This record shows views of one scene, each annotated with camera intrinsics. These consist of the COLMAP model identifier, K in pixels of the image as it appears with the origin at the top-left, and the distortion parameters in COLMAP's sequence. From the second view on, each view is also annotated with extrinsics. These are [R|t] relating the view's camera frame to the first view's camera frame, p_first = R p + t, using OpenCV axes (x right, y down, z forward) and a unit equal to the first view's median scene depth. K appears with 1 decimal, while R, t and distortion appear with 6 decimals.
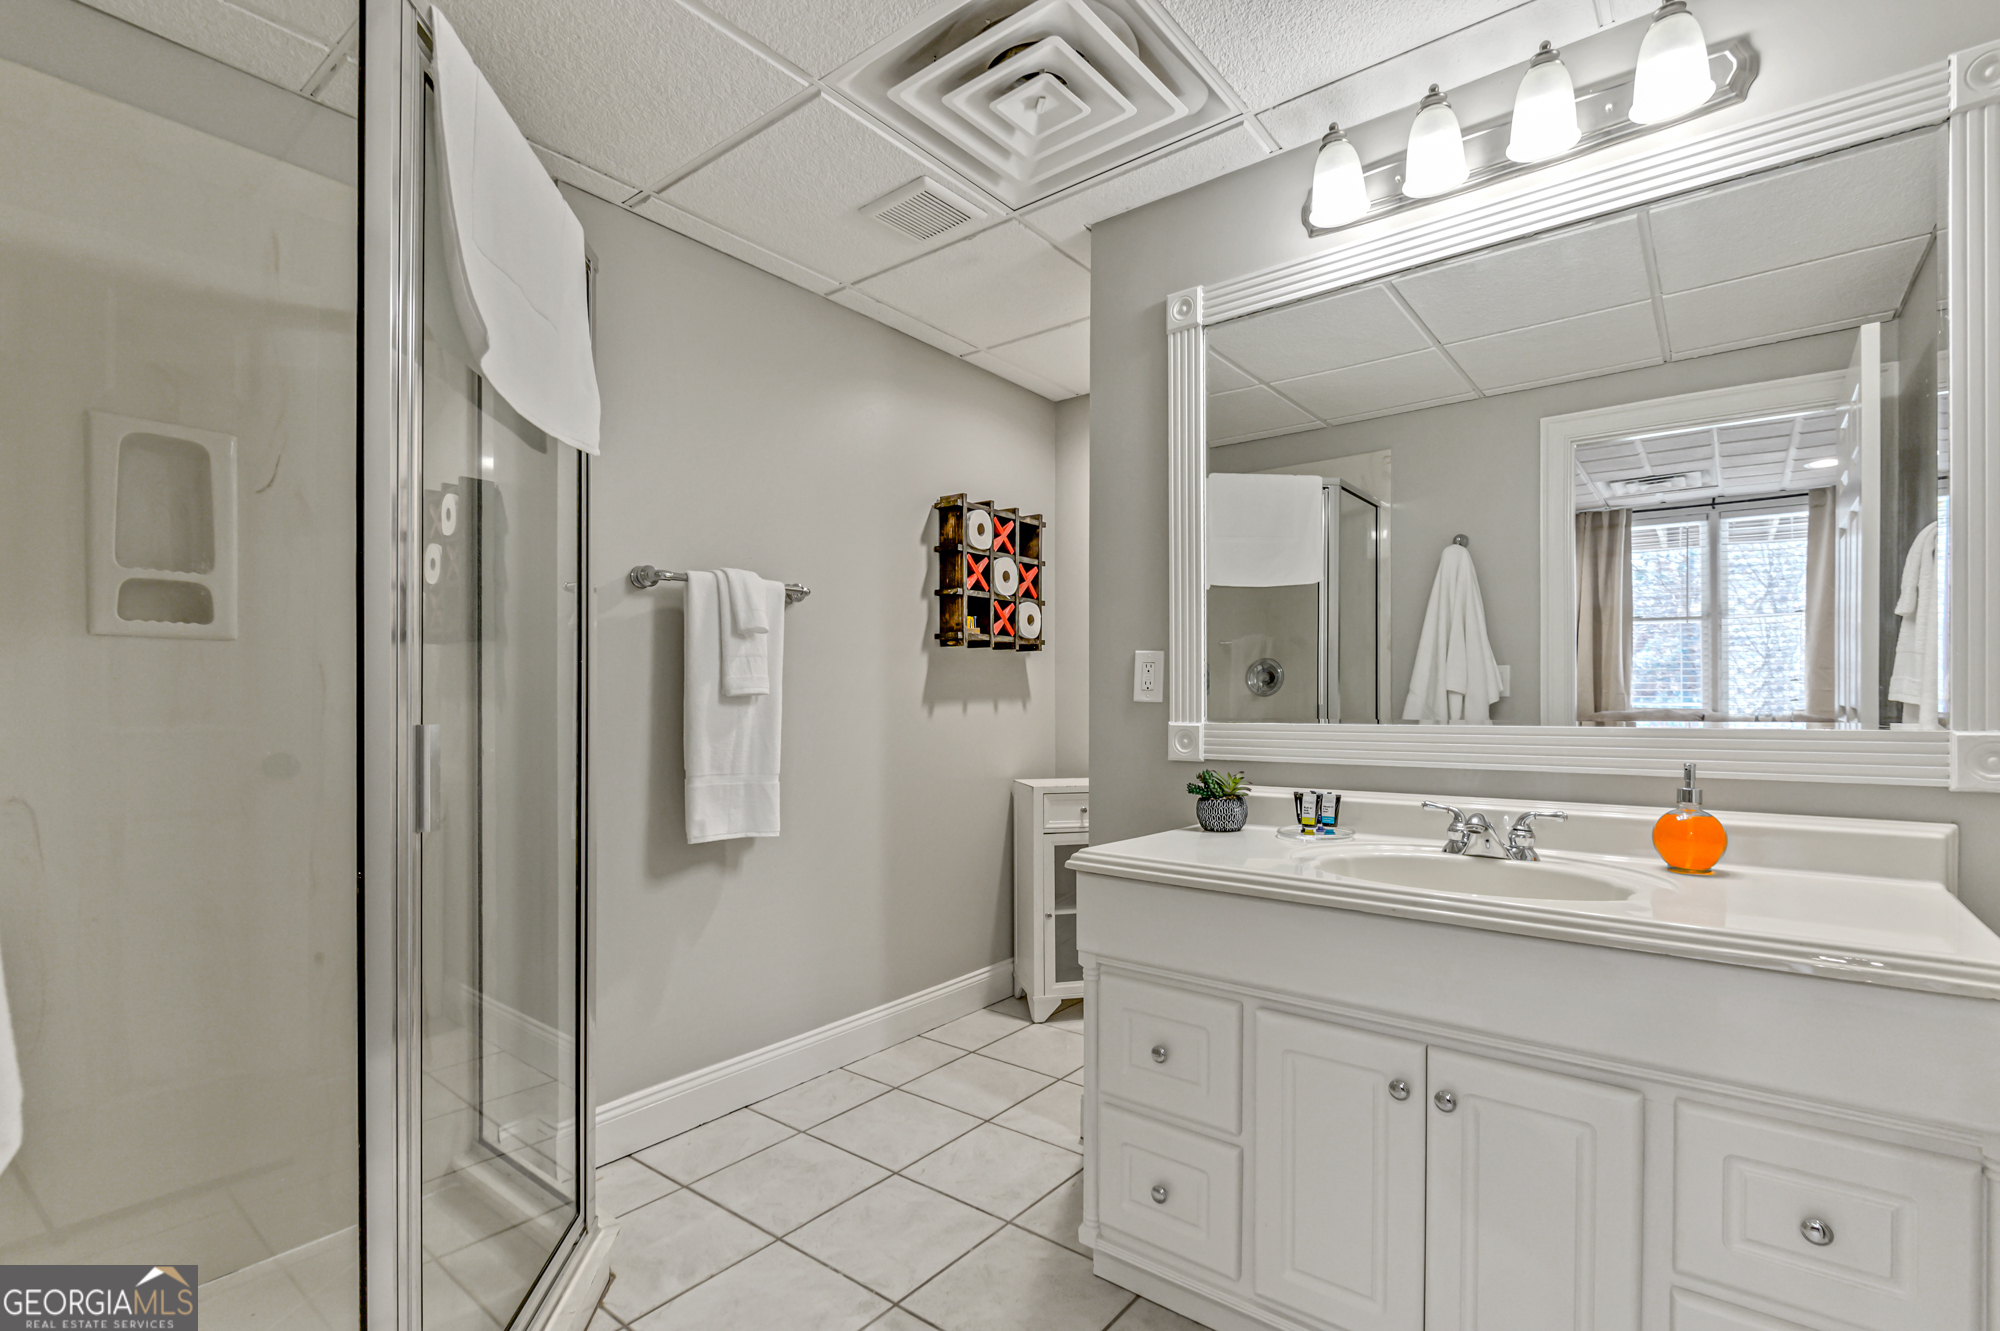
lens RADIAL K [[935.5, 0, 1000.7], [0, 935.5, 682.7], [0, 0, 1]] dist [0.014096, -0.002177]
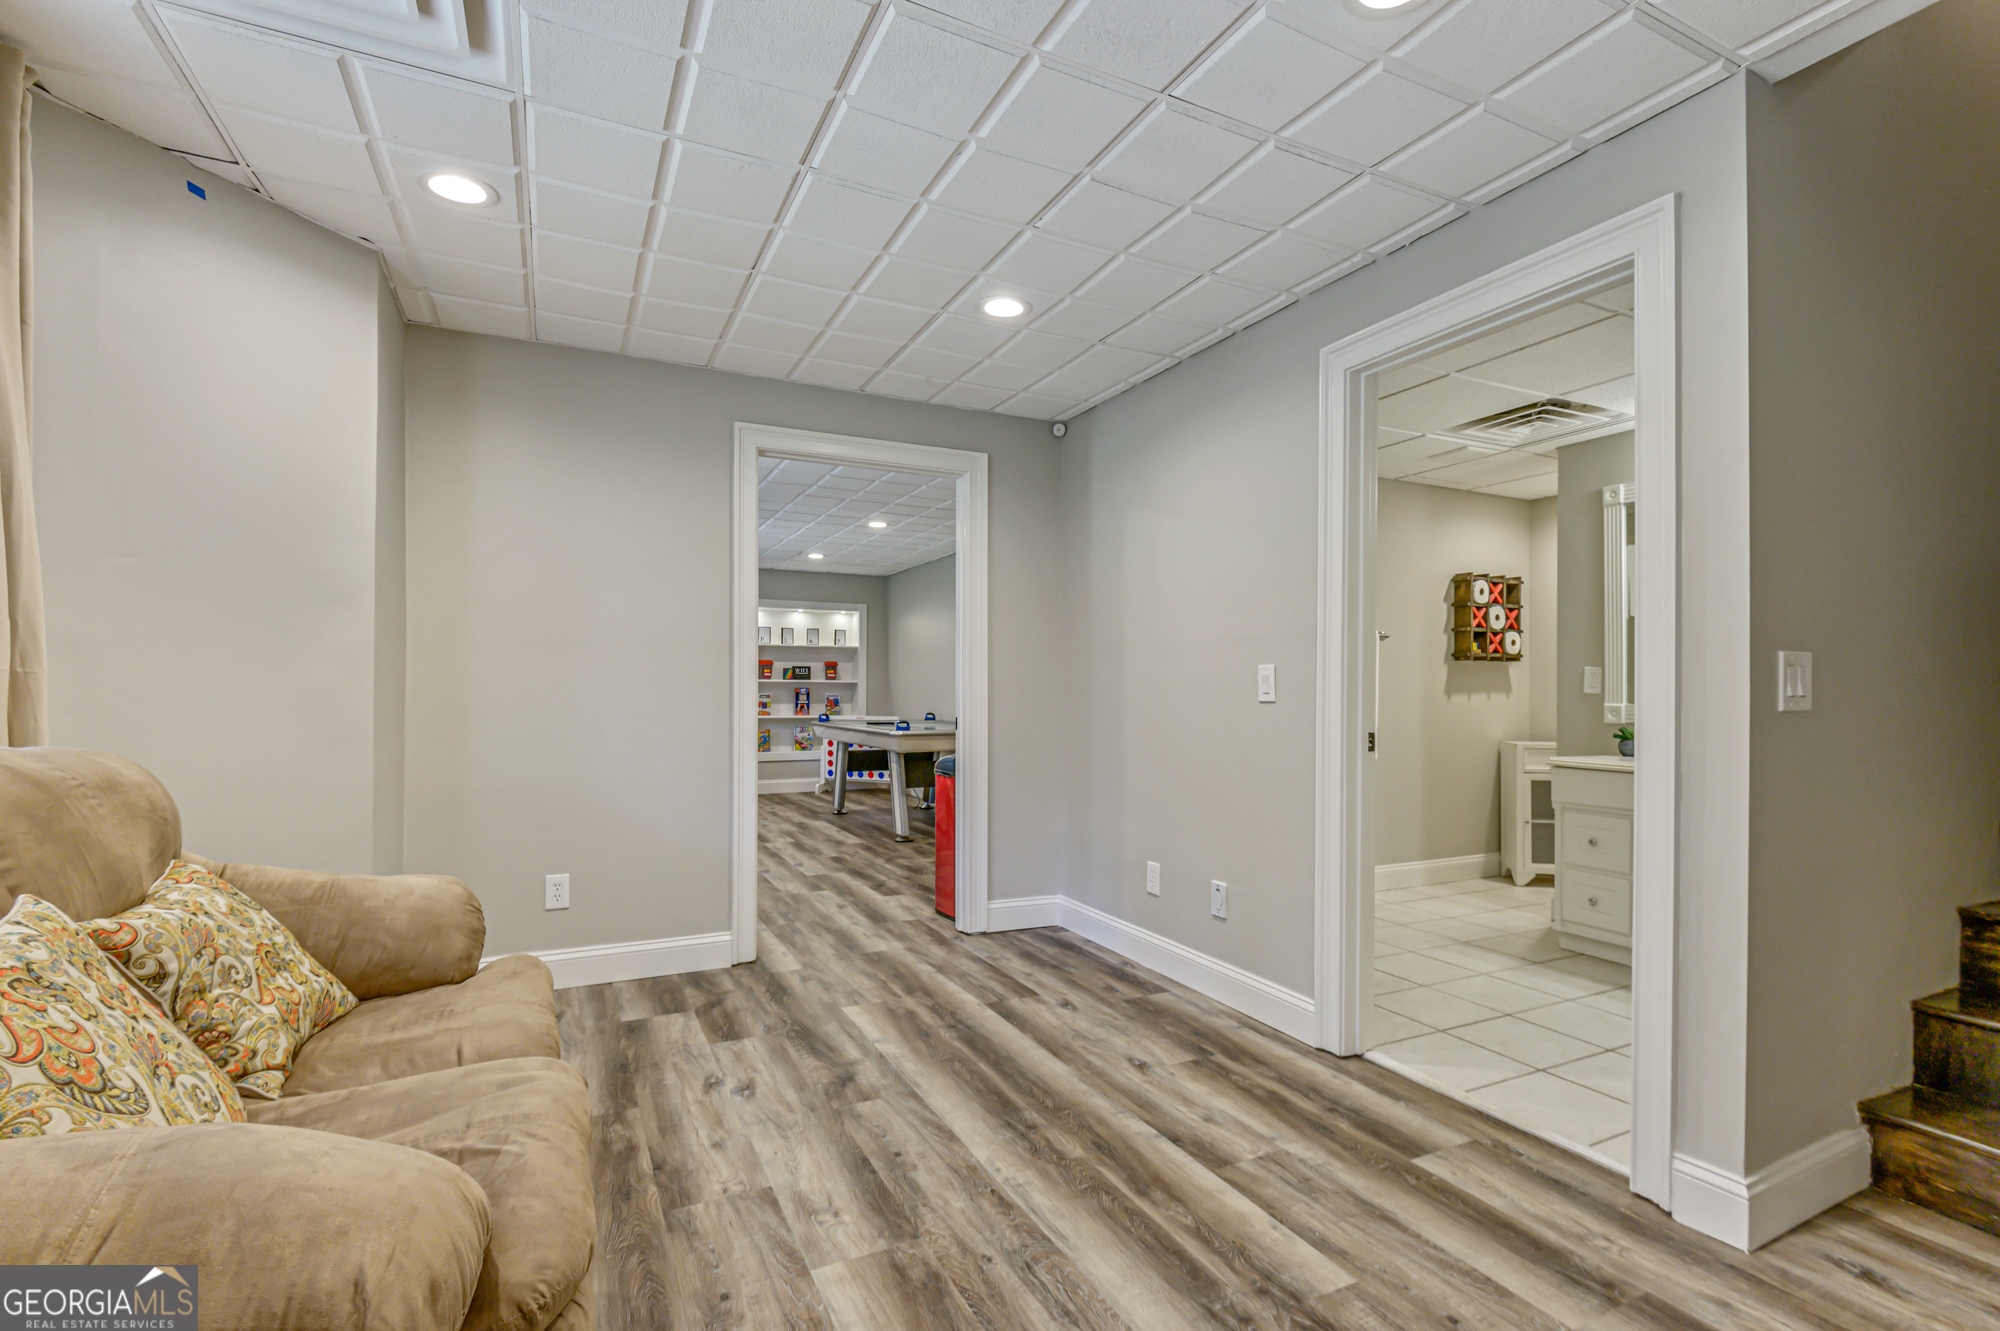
lens RADIAL K [[935.5, 0, 1006.3], [0, 935.5, 682.1], [0, 0, 1]] dist [0.014096, -0.002177]
pose [[0.909369, -0.000492, -0.415989, -0.094597], [0.004656, 0.999949, 0.008995, -0.018038], [0.415964, -0.010117, 0.909325, -0.889665]]
